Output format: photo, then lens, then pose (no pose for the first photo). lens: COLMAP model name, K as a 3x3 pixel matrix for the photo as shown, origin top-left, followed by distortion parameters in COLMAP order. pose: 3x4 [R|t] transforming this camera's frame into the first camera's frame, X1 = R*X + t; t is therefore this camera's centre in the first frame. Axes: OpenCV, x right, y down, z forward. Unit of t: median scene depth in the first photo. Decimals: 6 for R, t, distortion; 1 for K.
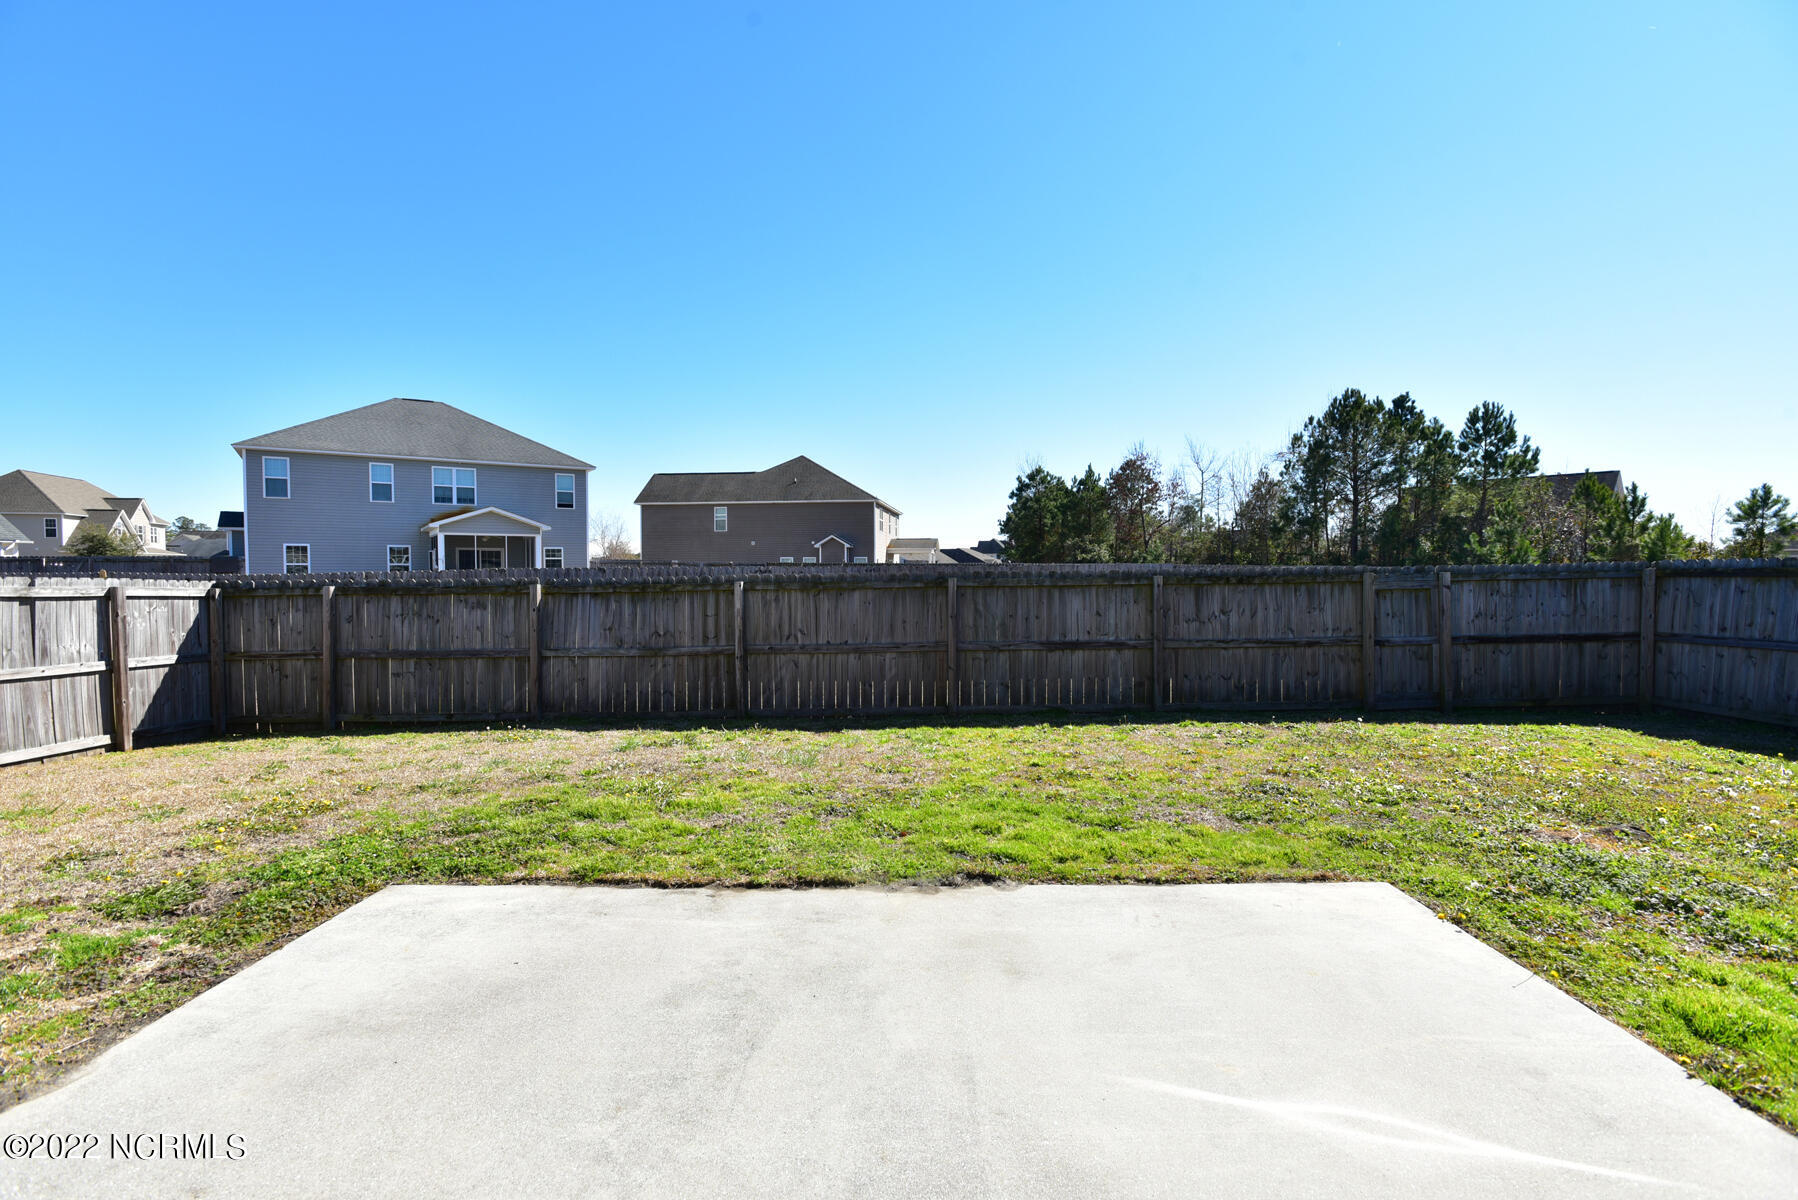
lens RADIAL K [[851.0, 0, 898.4], [0, 851.0, 596.8], [0, 0, 1]] dist [-0.016503, 0.001840]
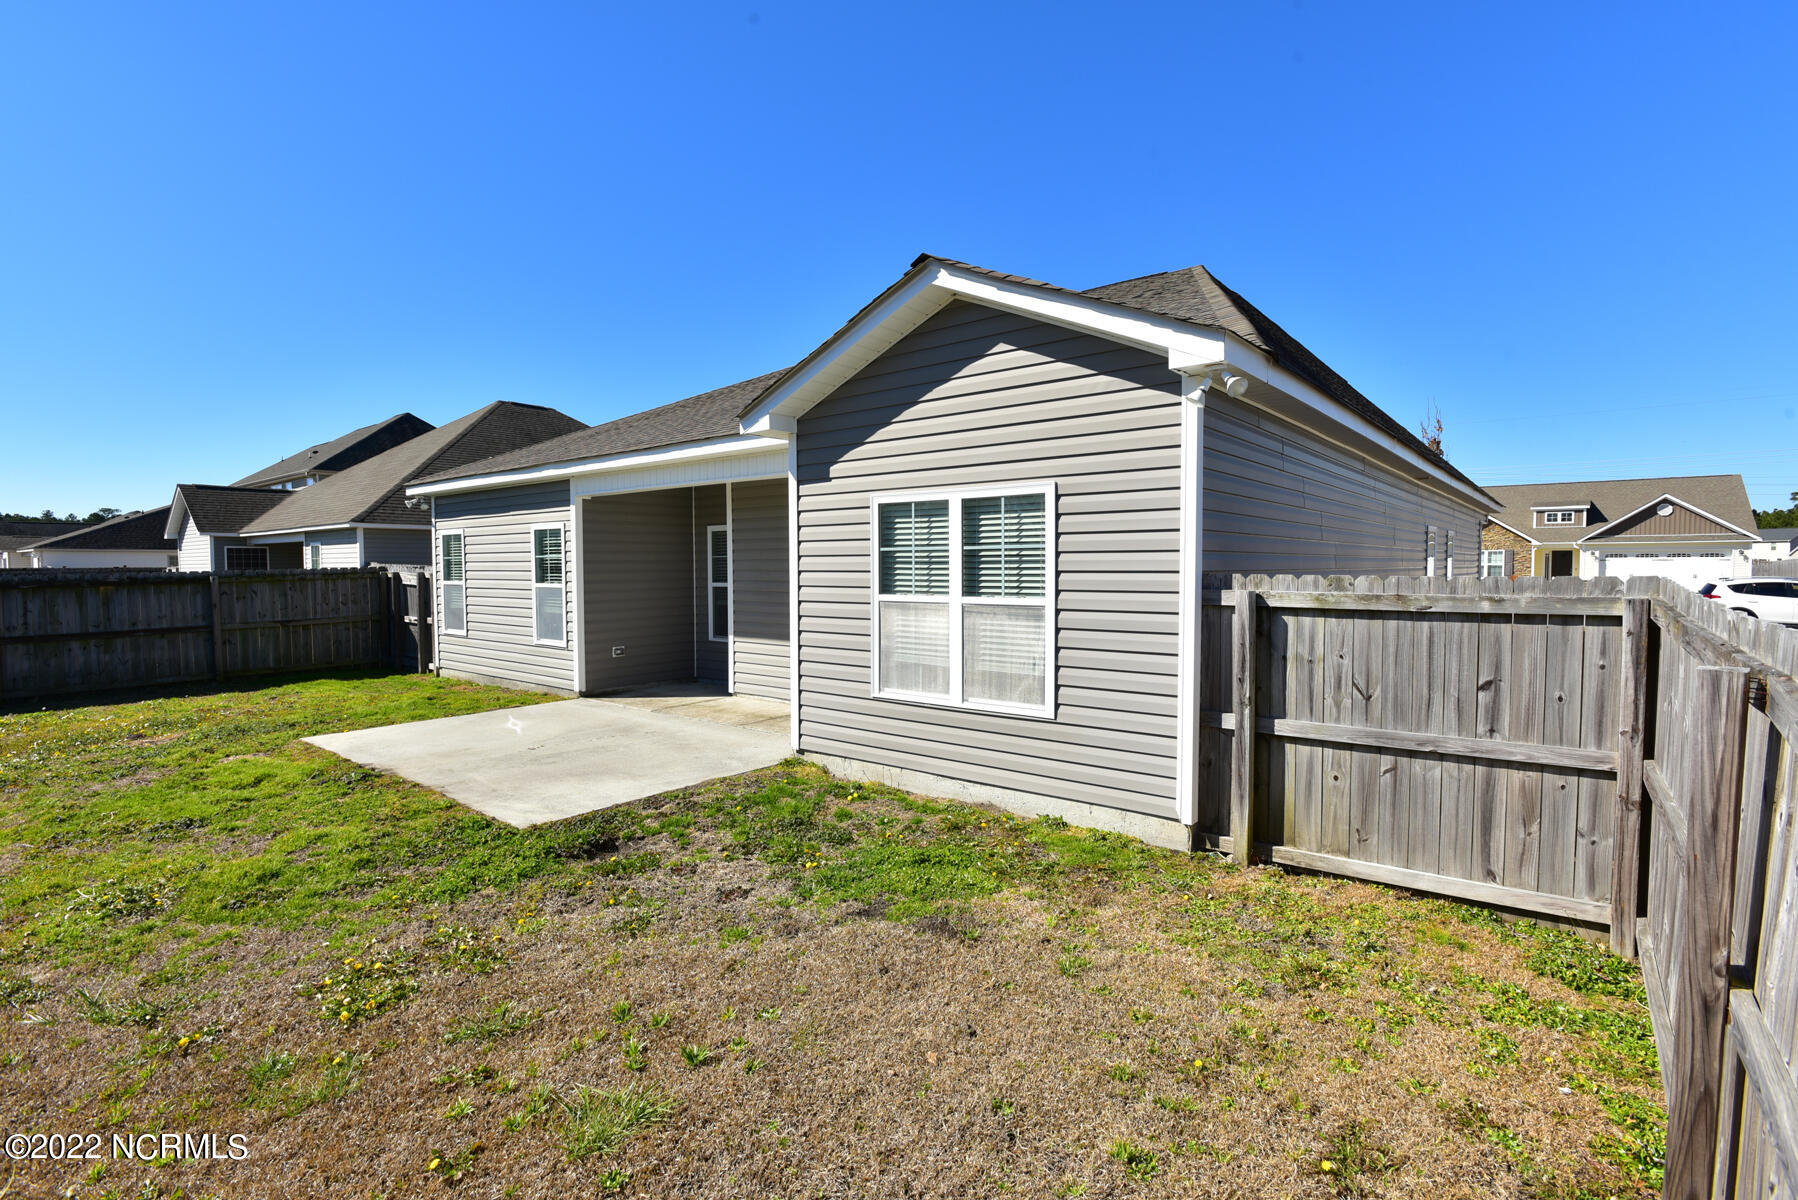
lens RADIAL K [[851.0, 0, 899.7], [0, 851.0, 598.8], [0, 0, 1]] dist [-0.016503, 0.001840]
pose [[-0.772103, -0.021423, 0.635136, -0.772064], [0.023053, 0.997830, 0.061681, -0.046795], [-0.635079, 0.062266, -0.769934, 0.642653]]
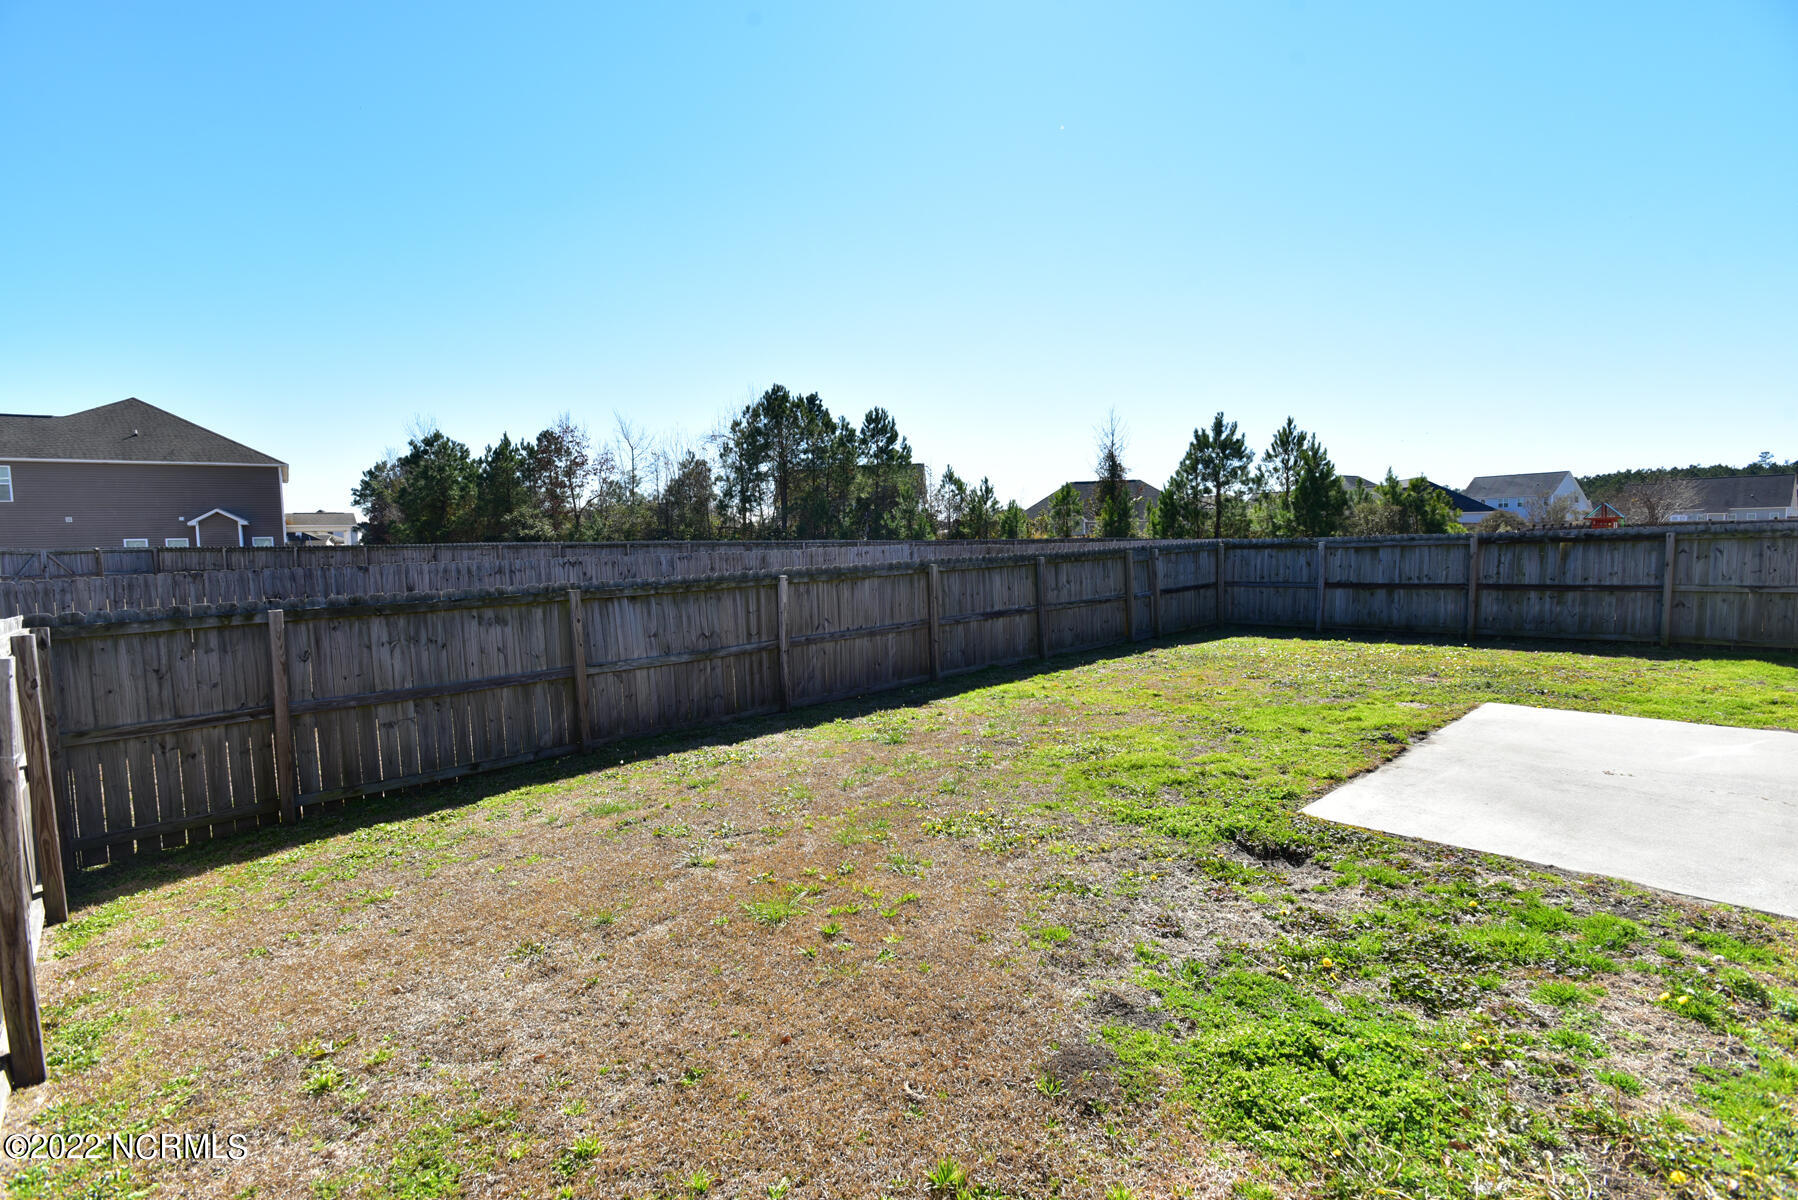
lens RADIAL K [[851.0, 0, 899.9], [0, 851.0, 607.7], [0, 0, 1]] dist [-0.016503, 0.001840]
pose [[0.733320, -0.070289, 0.676240, -0.753629], [0.039341, 0.997362, 0.061005, -0.035259], [-0.678744, -0.018133, 0.734151, 0.171223]]
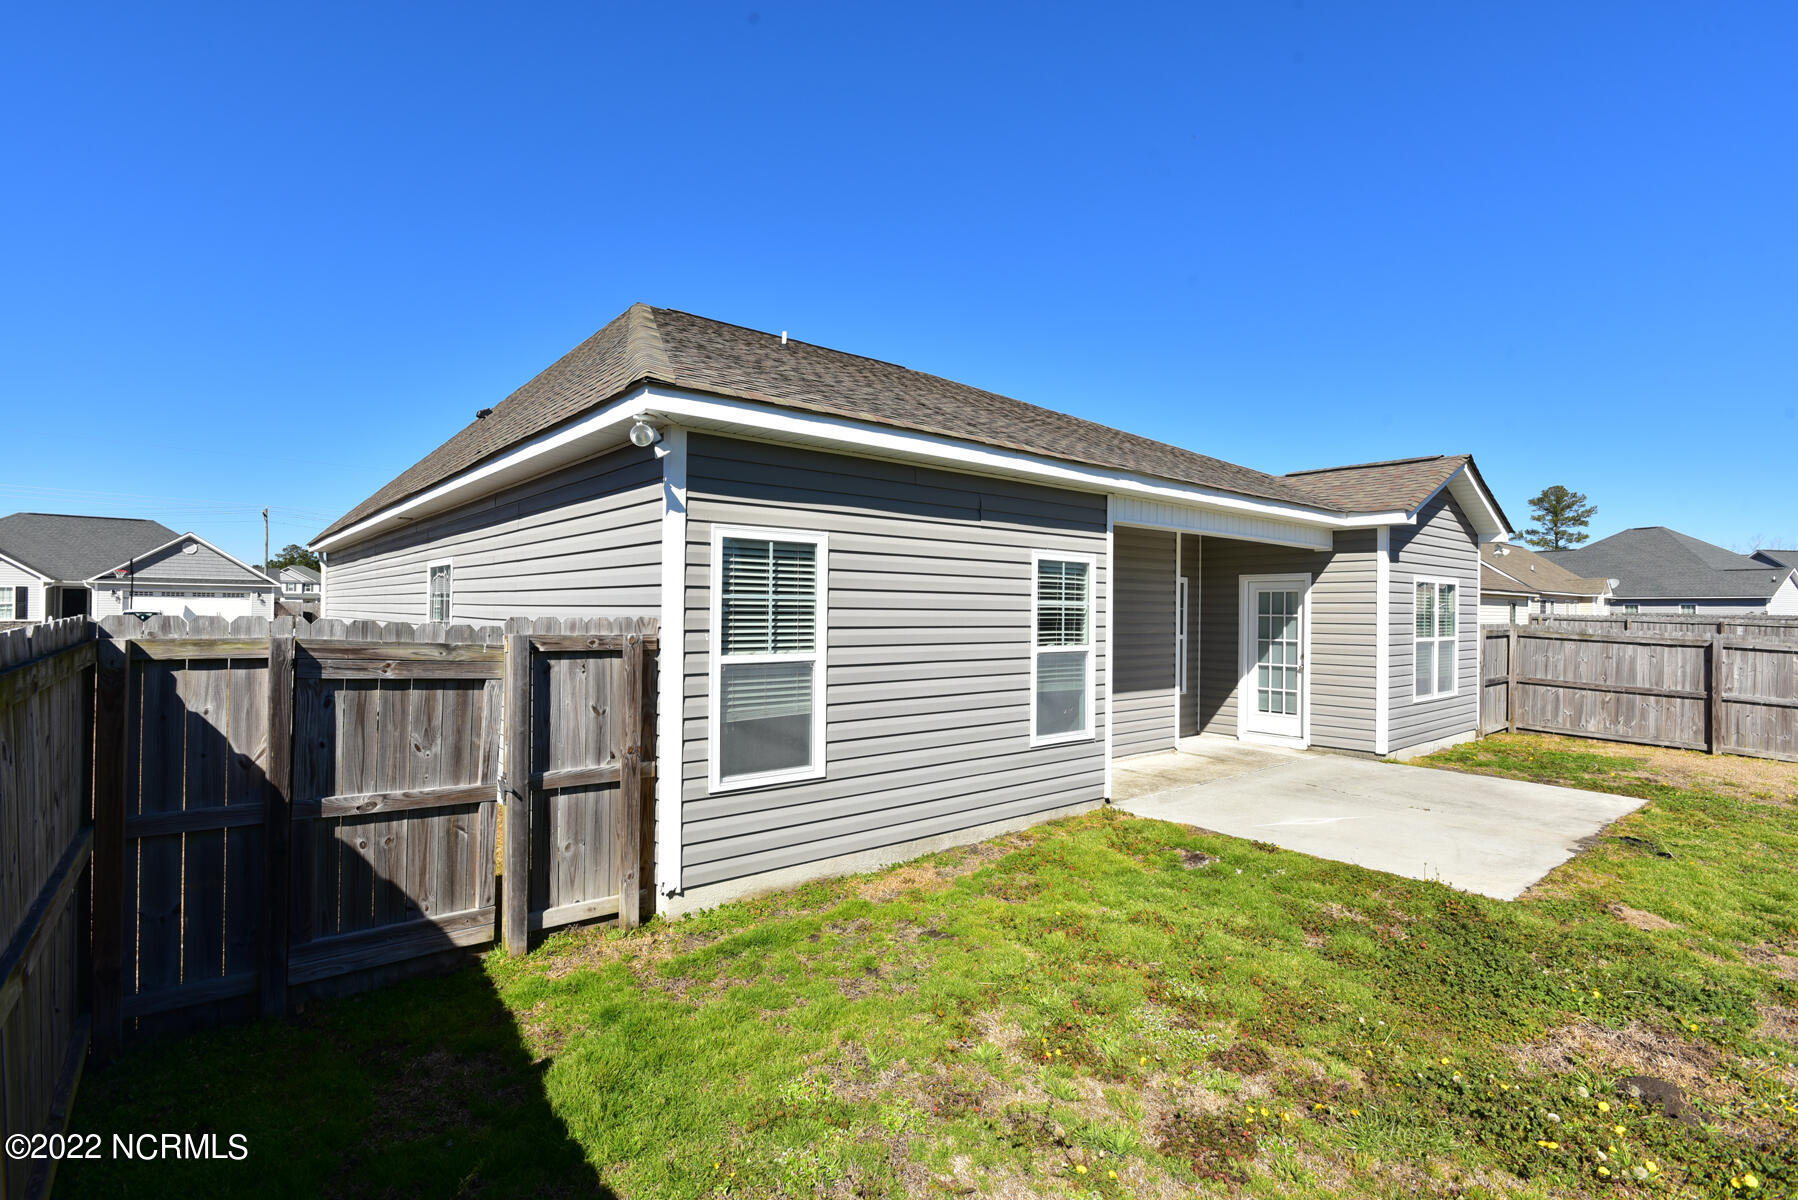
lens RADIAL K [[851.0, 0, 897.7], [0, 851.0, 600.6], [0, 0, 1]] dist [-0.016503, 0.001840]
pose [[-0.769511, -0.012981, -0.638502, 0.852154], [-0.027068, 0.999558, 0.012301, -0.051744], [0.638060, 0.026749, -0.769522, 0.539496]]
